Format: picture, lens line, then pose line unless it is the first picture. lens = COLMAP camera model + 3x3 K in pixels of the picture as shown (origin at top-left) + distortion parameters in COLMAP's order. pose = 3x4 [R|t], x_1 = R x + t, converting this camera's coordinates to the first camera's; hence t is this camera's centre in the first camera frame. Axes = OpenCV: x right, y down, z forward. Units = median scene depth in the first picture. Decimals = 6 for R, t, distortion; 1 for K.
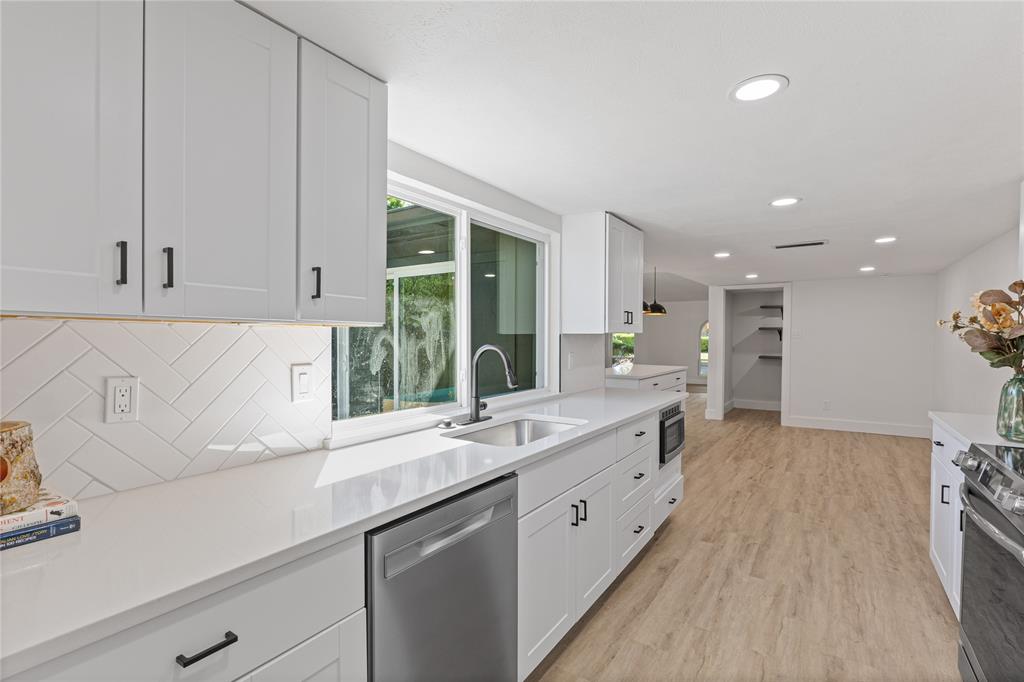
lens RADIAL K [[474.4, 0, 508.2], [0, 474.4, 335.7], [0, 0, 1]] dist [-0.011150, 0.000171]
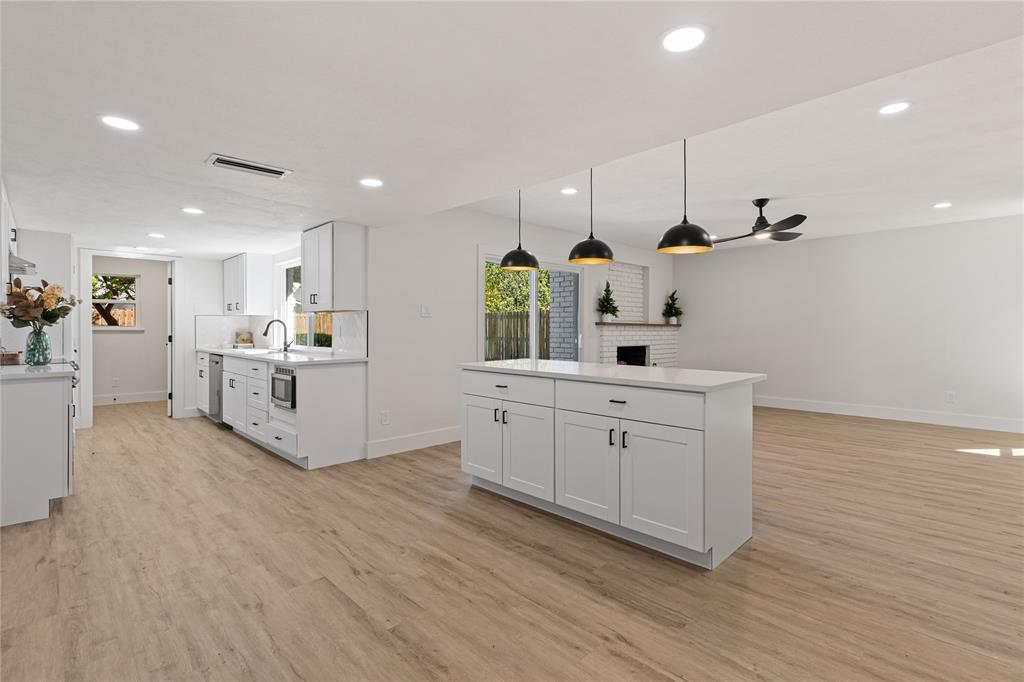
lens RADIAL K [[474.4, 0, 510.5], [0, 474.4, 328.8], [0, 0, 1]] dist [-0.011150, 0.000171]
pose [[-0.191872, -0.000644, -0.981420, 1.132397], [-0.000553, 1.000000, -0.000548, 0.037392], [0.981420, 0.000437, -0.191873, 1.415892]]
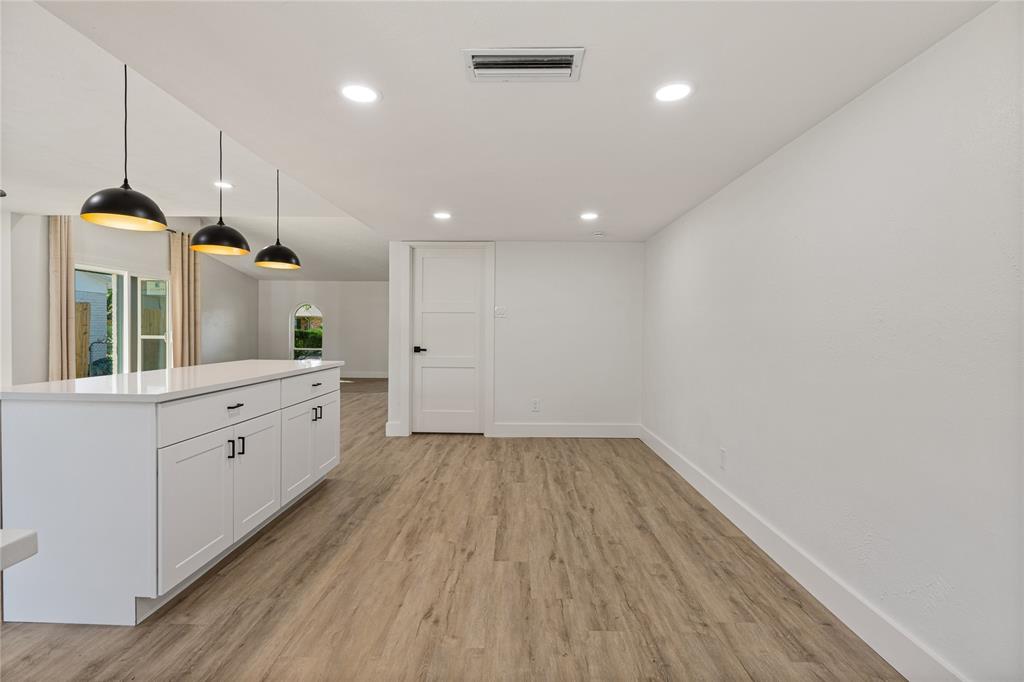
lens RADIAL K [[474.4, 0, 514.0], [0, 474.4, 335.5], [0, 0, 1]] dist [-0.011150, 0.000171]
pose [[0.829495, -0.000981, 0.558514, 0.351699], [-0.009385, 0.999833, 0.015695, 0.036034], [-0.558436, -0.018260, 0.829347, 0.626660]]
